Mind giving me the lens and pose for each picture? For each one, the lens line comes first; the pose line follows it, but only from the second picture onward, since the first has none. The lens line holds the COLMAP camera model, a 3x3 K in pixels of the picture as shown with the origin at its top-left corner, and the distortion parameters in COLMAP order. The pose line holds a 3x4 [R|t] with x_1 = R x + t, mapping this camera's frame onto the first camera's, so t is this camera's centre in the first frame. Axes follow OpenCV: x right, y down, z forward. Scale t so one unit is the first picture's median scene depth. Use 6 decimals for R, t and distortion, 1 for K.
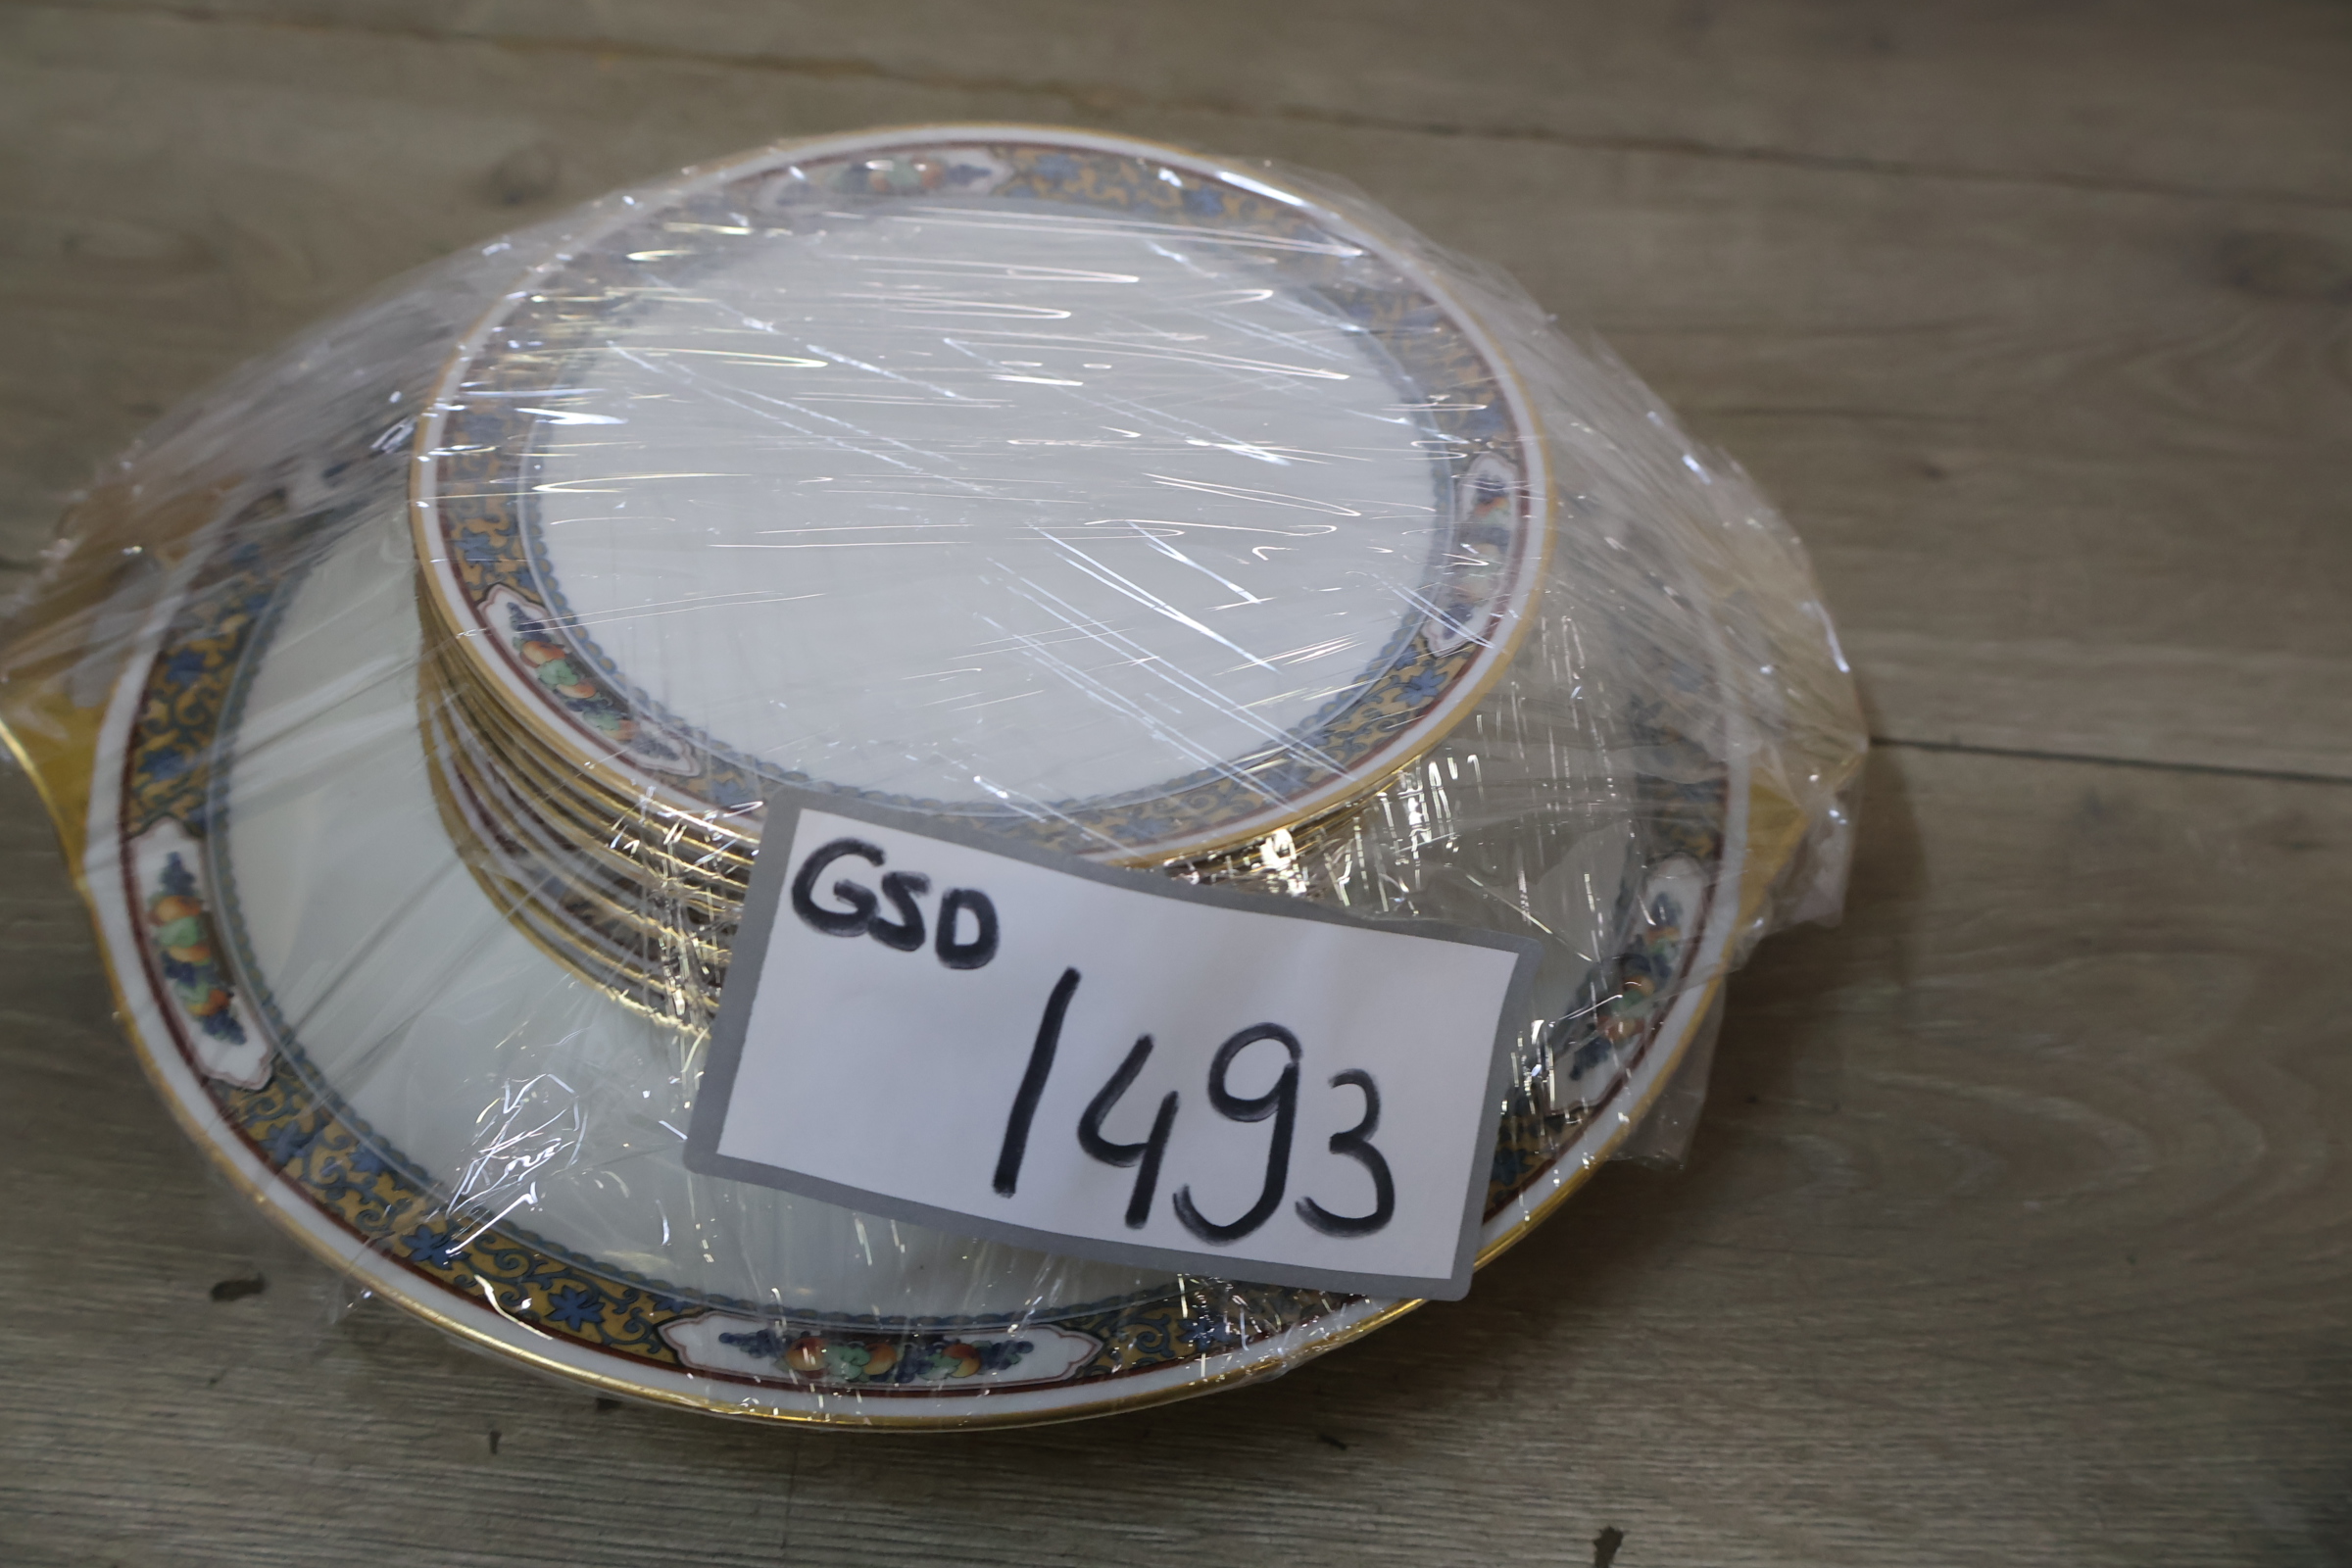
lens RADIAL K [[2050.3, 0, 1159.2], [0, 2050.3, 777.3], [0, 0, 1]] dist [0.007584, 0.002845]
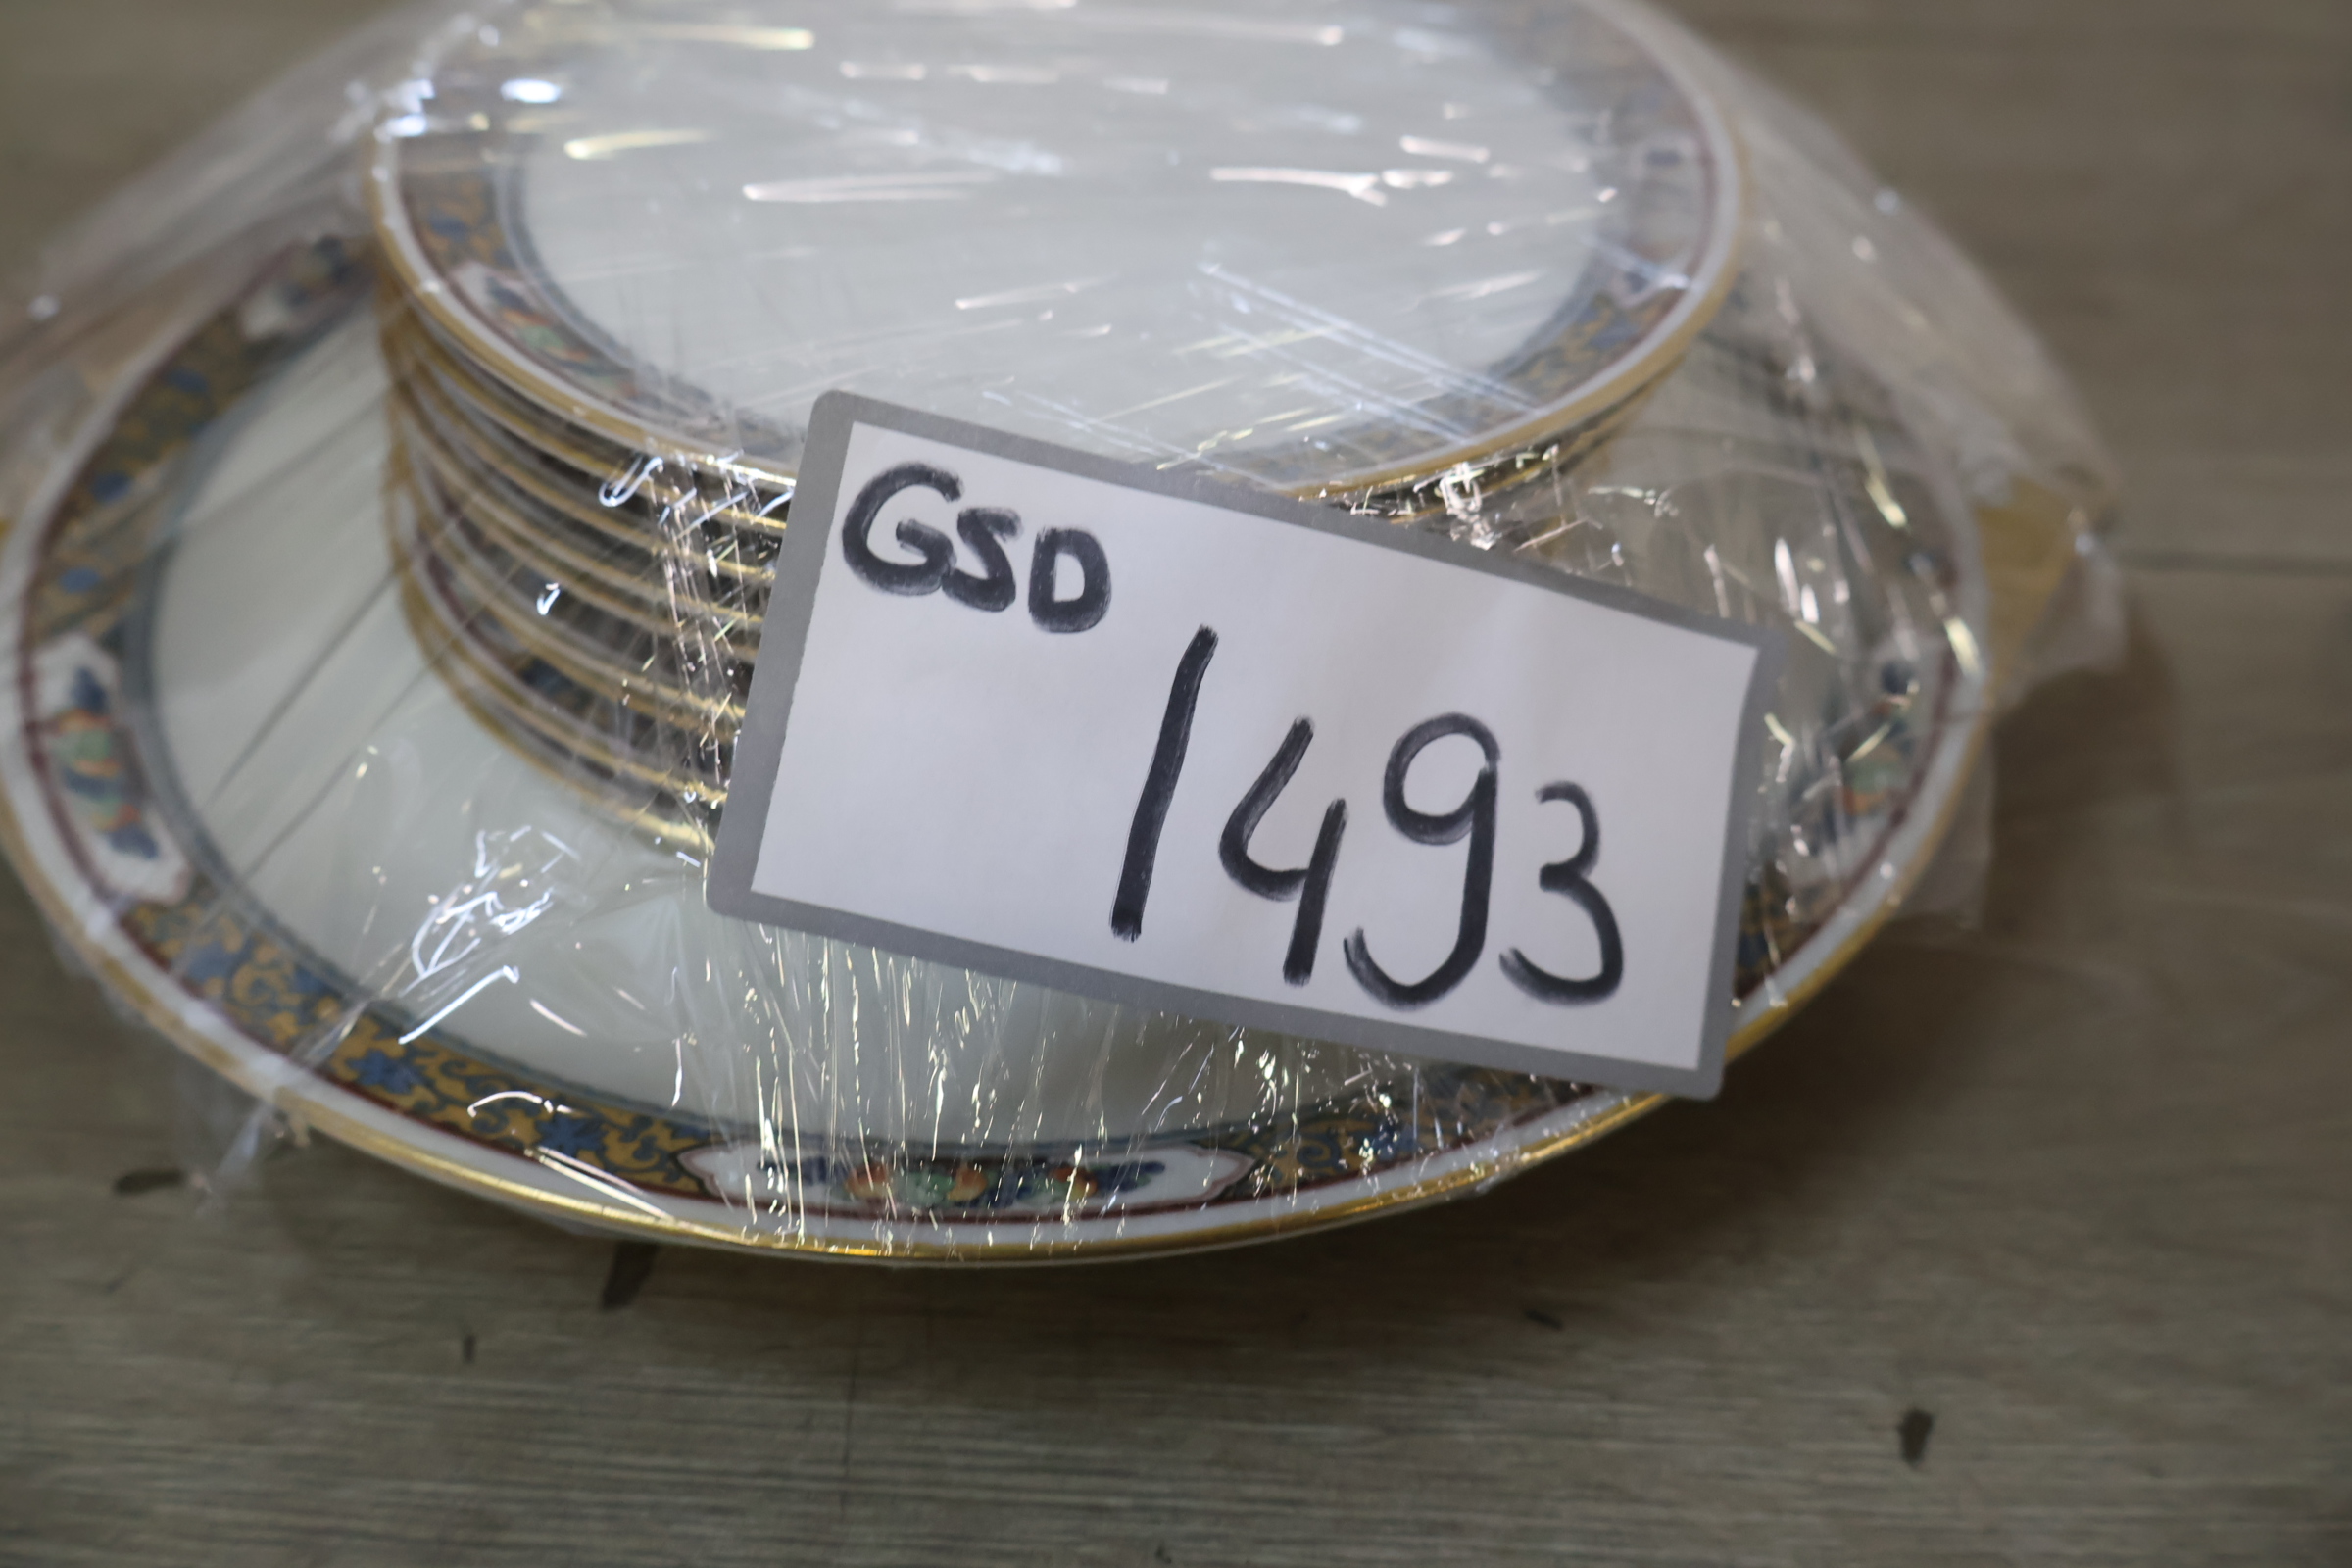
lens RADIAL K [[2050.3, 0, 1159.7], [0, 2050.3, 769.1], [0, 0, 1]] dist [0.007584, 0.002845]
pose [[0.999289, -0.037385, -0.004856, -0.051920], [0.036663, 0.993728, -0.105643, 0.202517], [0.008775, 0.105390, 0.994392, 0.211575]]
